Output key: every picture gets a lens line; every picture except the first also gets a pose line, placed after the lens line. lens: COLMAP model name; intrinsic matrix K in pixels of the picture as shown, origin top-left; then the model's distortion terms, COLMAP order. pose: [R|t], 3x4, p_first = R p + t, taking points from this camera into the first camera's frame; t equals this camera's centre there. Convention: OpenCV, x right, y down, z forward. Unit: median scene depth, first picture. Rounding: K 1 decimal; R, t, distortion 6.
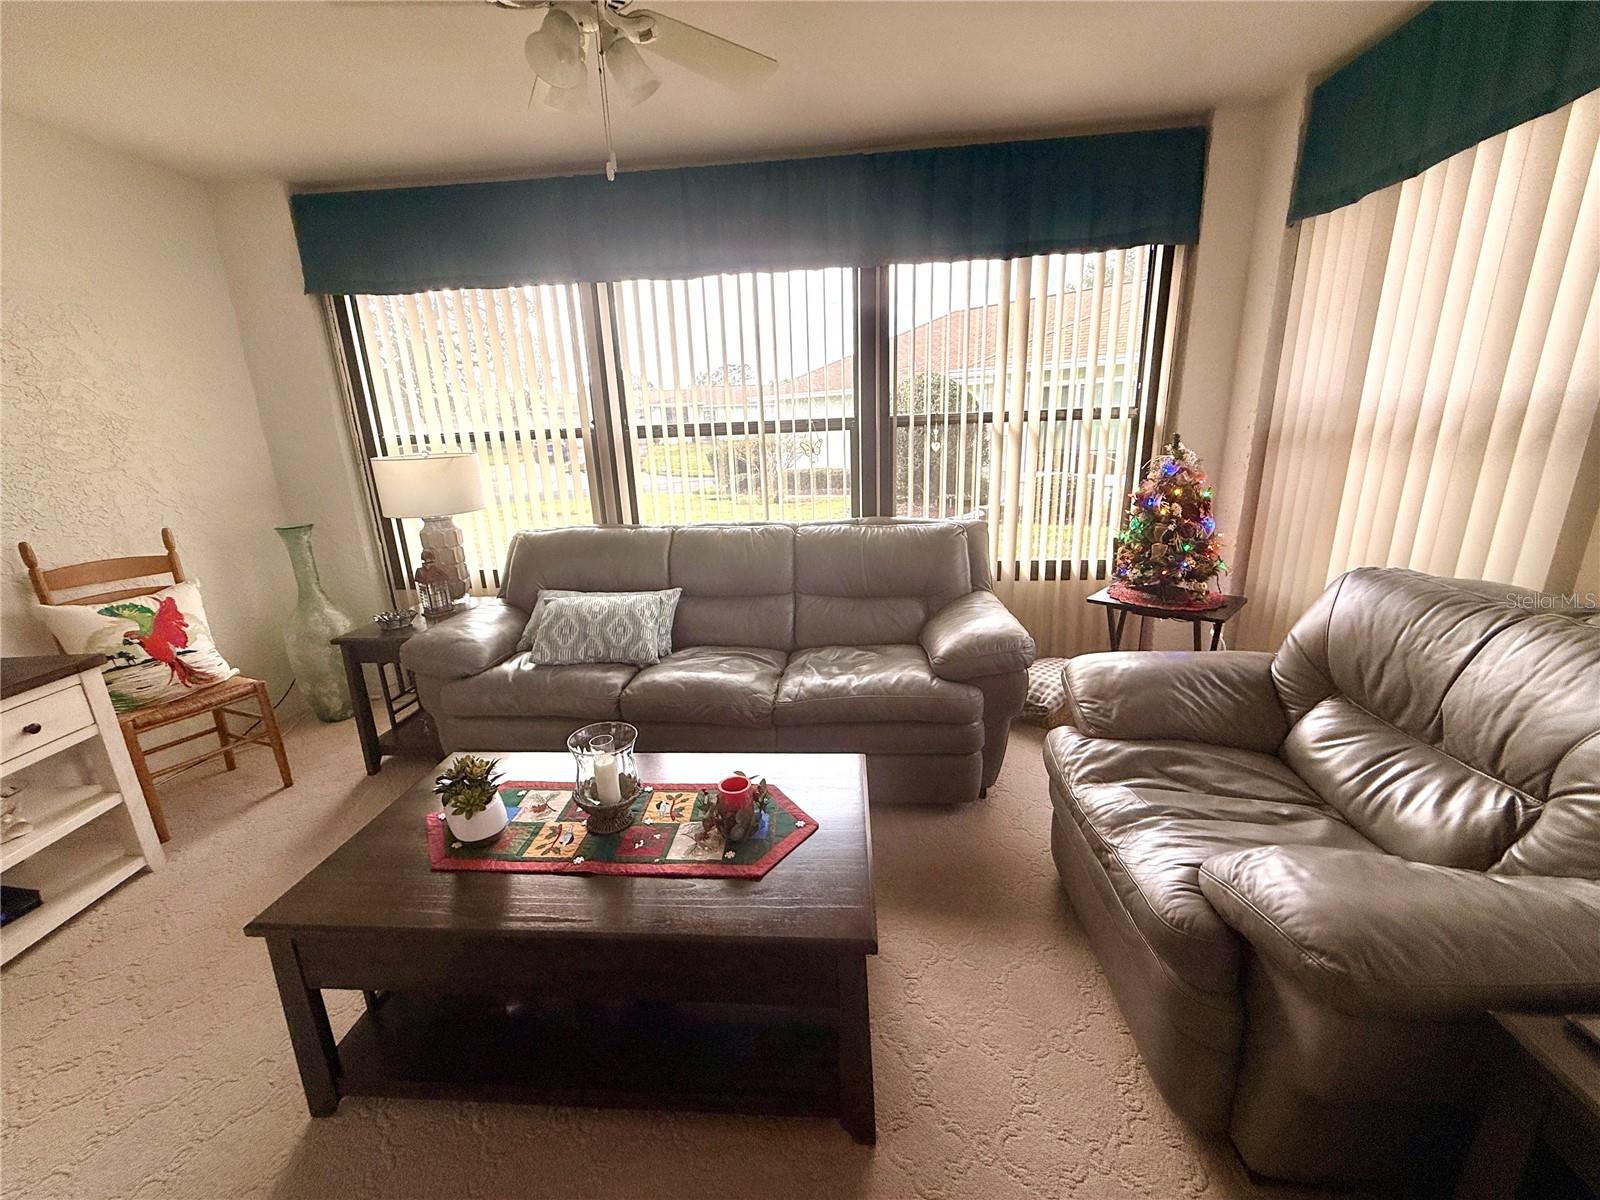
lens RADIAL K [[637.0, 0, 797.7], [0, 637.0, 599.5], [0, 0, 1]] dist [-0.000716, -0.000156]
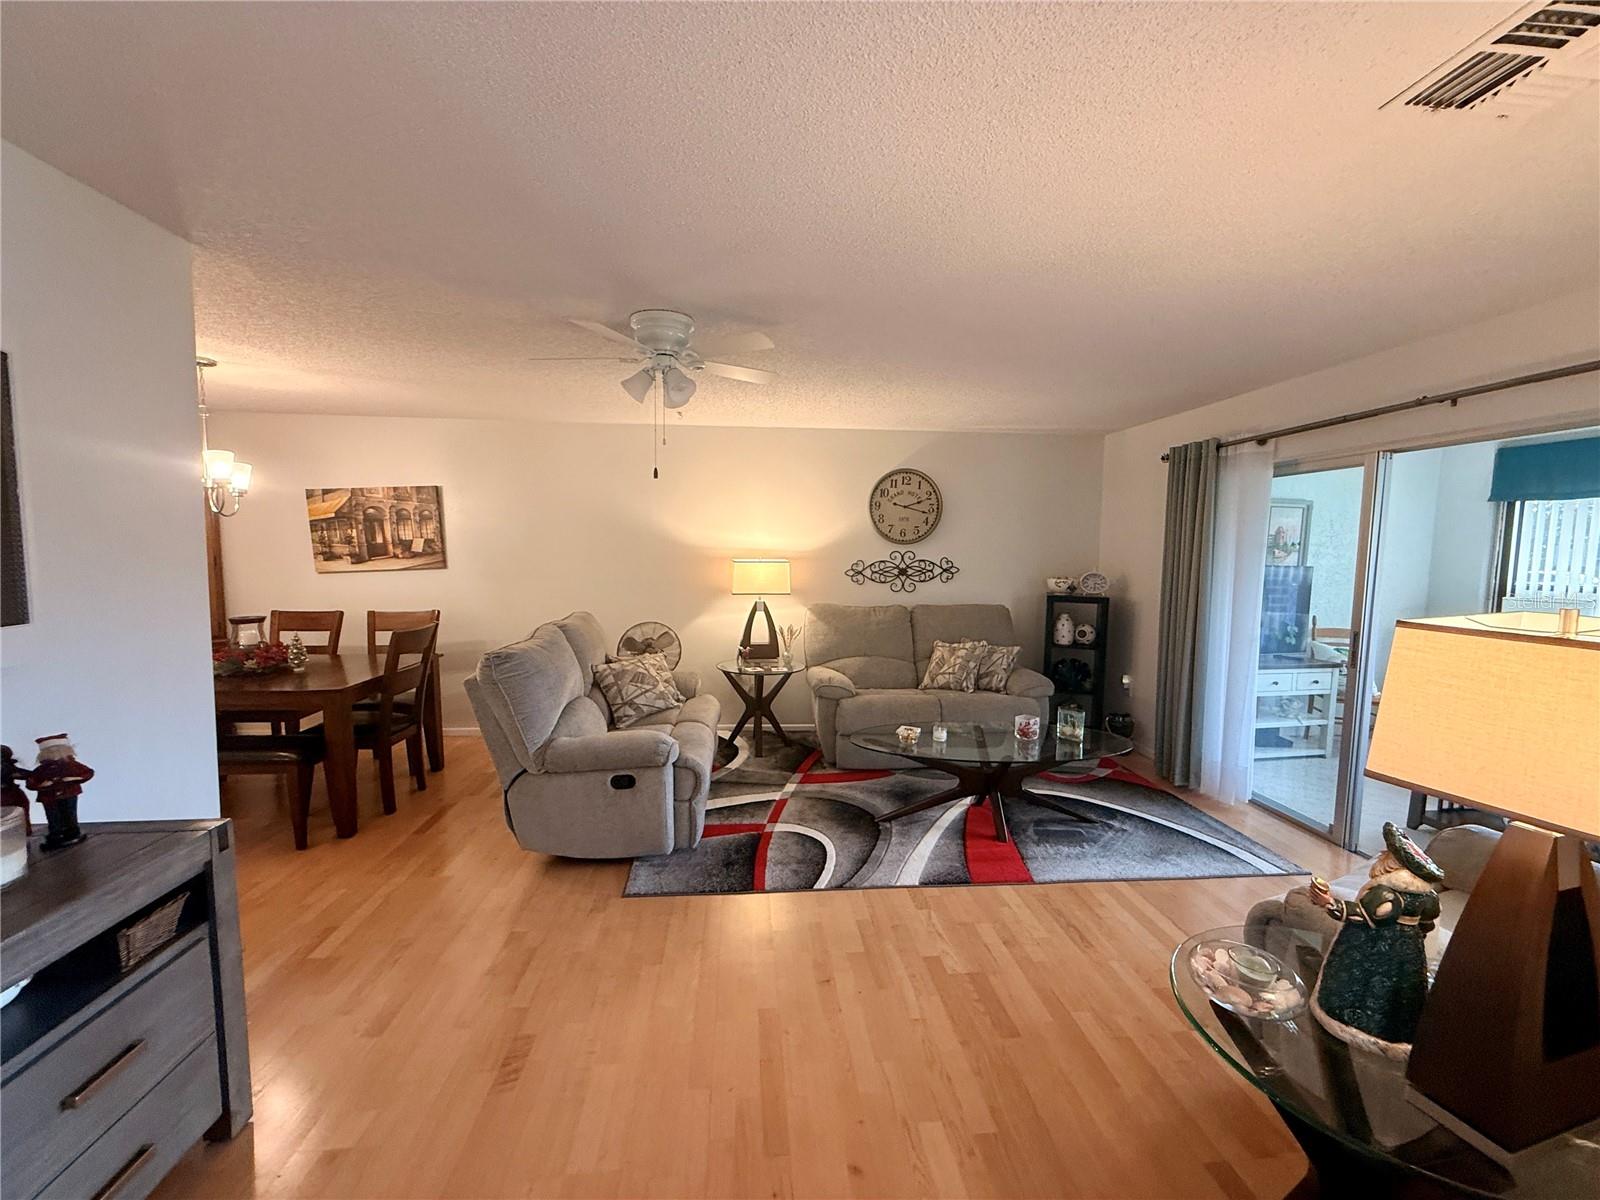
lens RADIAL K [[652.2, 0, 803.9], [0, 652.2, 607.1], [0, 0, 1]] dist [-0.001600, -0.000286]
pose [[0.171835, 0.125581, -0.977088, 0.682485], [-0.281459, 0.956757, 0.073470, 0.188438], [0.944062, 0.262386, 0.199751, -1.055086]]
